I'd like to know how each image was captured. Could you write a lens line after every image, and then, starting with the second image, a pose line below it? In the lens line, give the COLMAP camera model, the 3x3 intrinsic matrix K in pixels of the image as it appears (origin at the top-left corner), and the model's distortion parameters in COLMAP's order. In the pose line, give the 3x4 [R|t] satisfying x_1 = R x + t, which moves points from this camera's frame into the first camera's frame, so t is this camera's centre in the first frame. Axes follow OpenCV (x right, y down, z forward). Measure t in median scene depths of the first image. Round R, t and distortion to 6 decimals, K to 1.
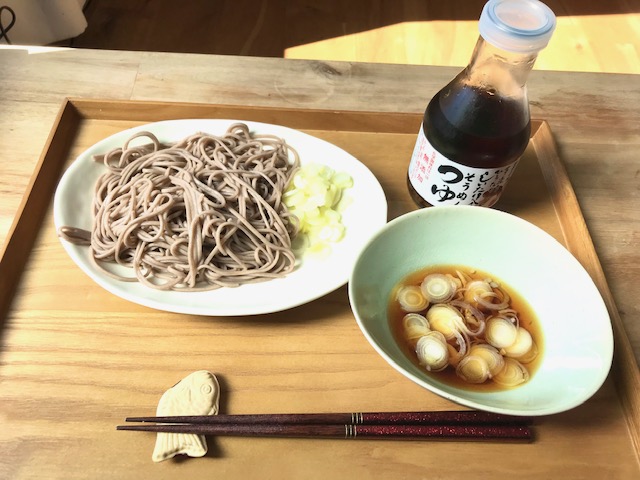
lens RADIAL K [[602.9, 0, 320.0], [0, 602.9, 240.0], [0, 0, 1]] dist [0.002241, 0.010893]
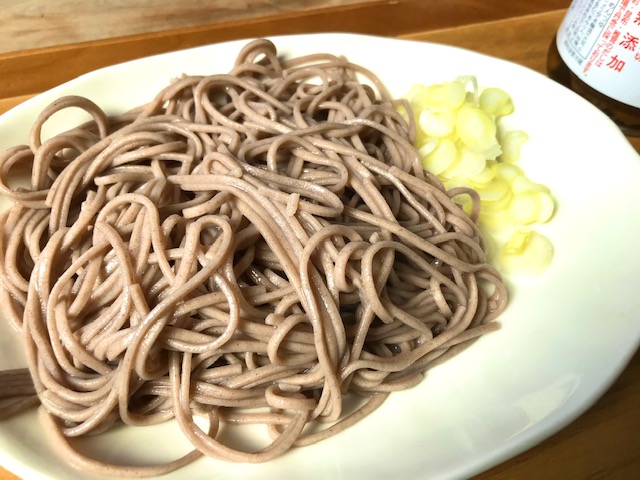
lens RADIAL K [[602.9, 0, 320.0], [0, 602.9, 240.0], [0, 0, 1]] dist [0.002241, 0.010893]
pose [[0.940365, -0.275731, 0.199216, -0.240005], [0.268633, 0.961221, 0.062372, -0.059867], [-0.208688, -0.005137, 0.977969, 0.545752]]
